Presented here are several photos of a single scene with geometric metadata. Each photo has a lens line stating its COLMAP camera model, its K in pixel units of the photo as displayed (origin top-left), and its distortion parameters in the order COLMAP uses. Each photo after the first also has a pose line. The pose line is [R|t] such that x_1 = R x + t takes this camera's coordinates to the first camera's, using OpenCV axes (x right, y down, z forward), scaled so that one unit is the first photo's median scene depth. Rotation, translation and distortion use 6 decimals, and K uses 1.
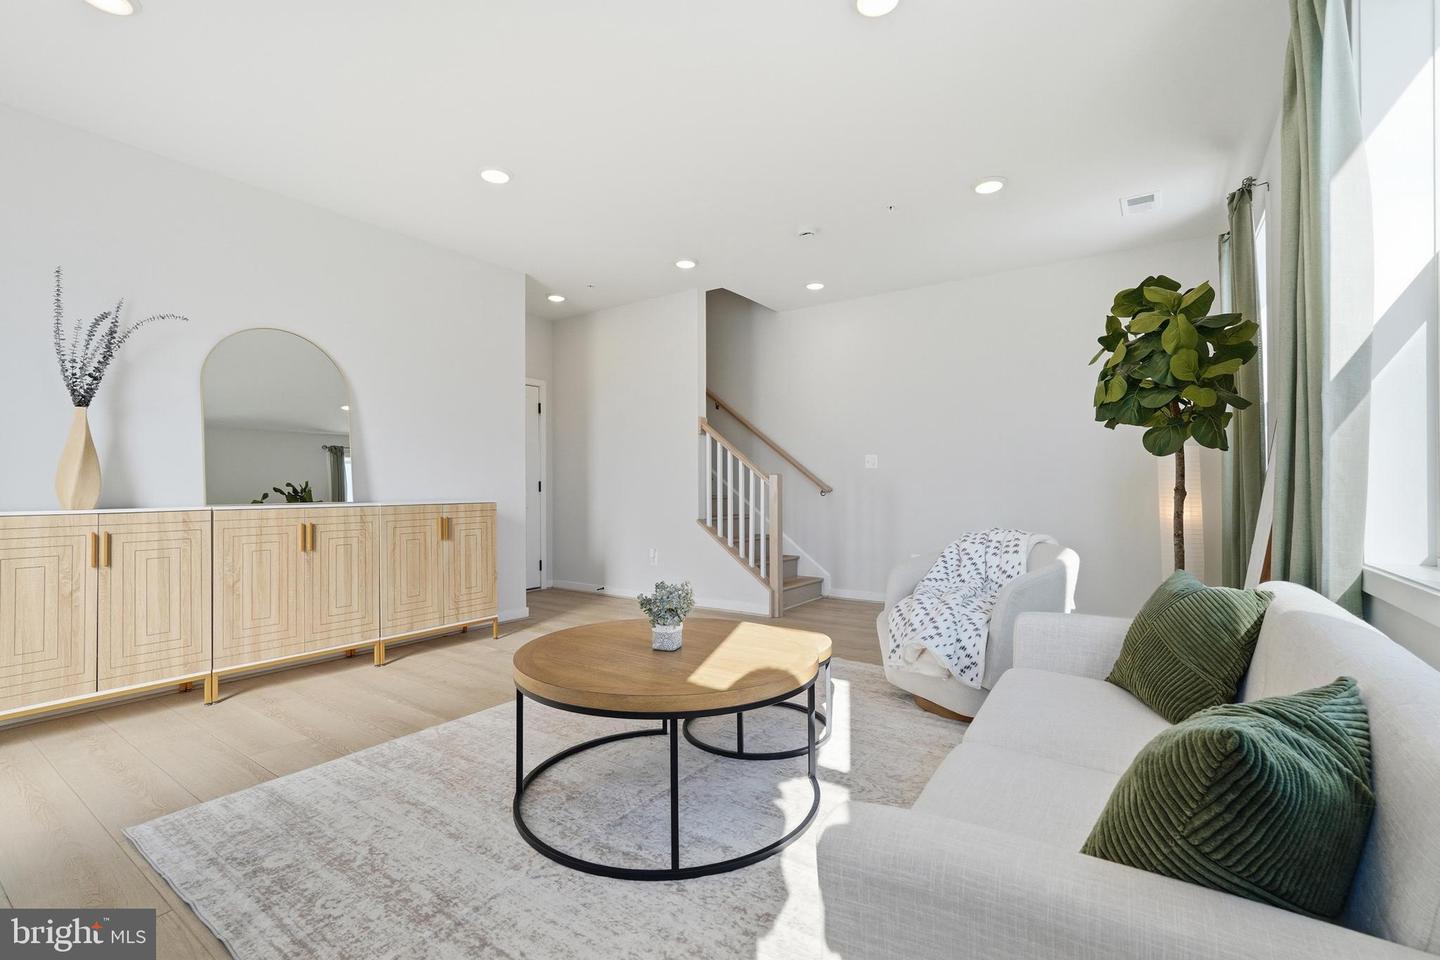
lens RADIAL K [[635.4, 0, 720.0], [0, 635.4, 480.0], [0, 0, 1]] dist [-0.000624, -0.000039]
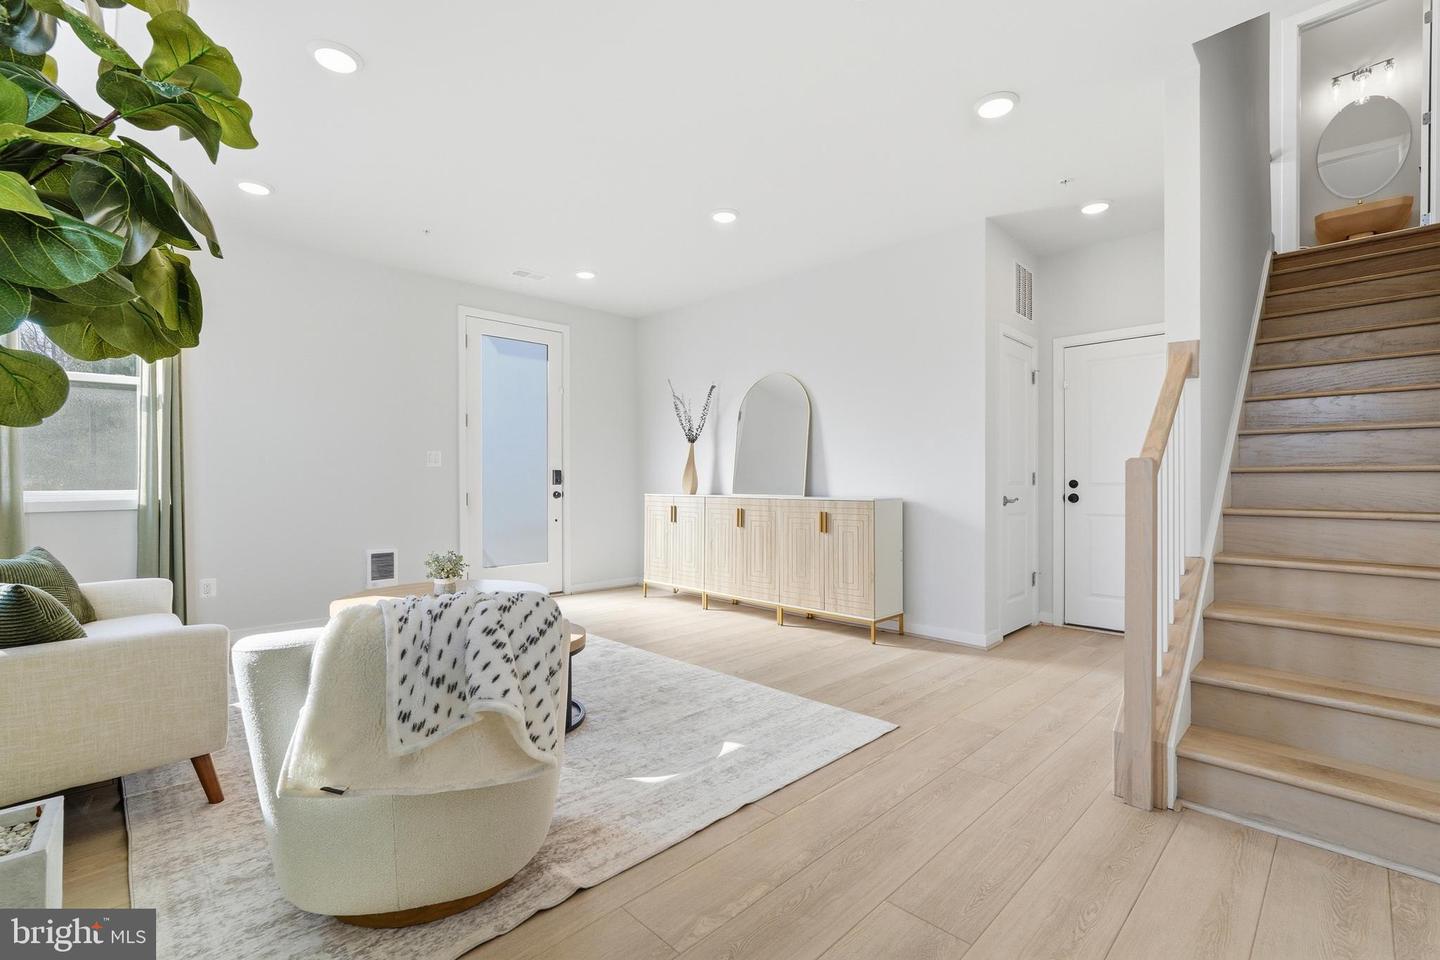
lens RADIAL K [[635.4, 0, 720.0], [0, 635.4, 480.0], [0, 0, 1]] dist [-0.000624, -0.000039]
pose [[-0.183499, -0.008239, -0.982985, 0.733506], [0.001889, 0.999960, -0.008734, 0.013626], [0.983018, -0.003460, -0.183476, 1.113374]]
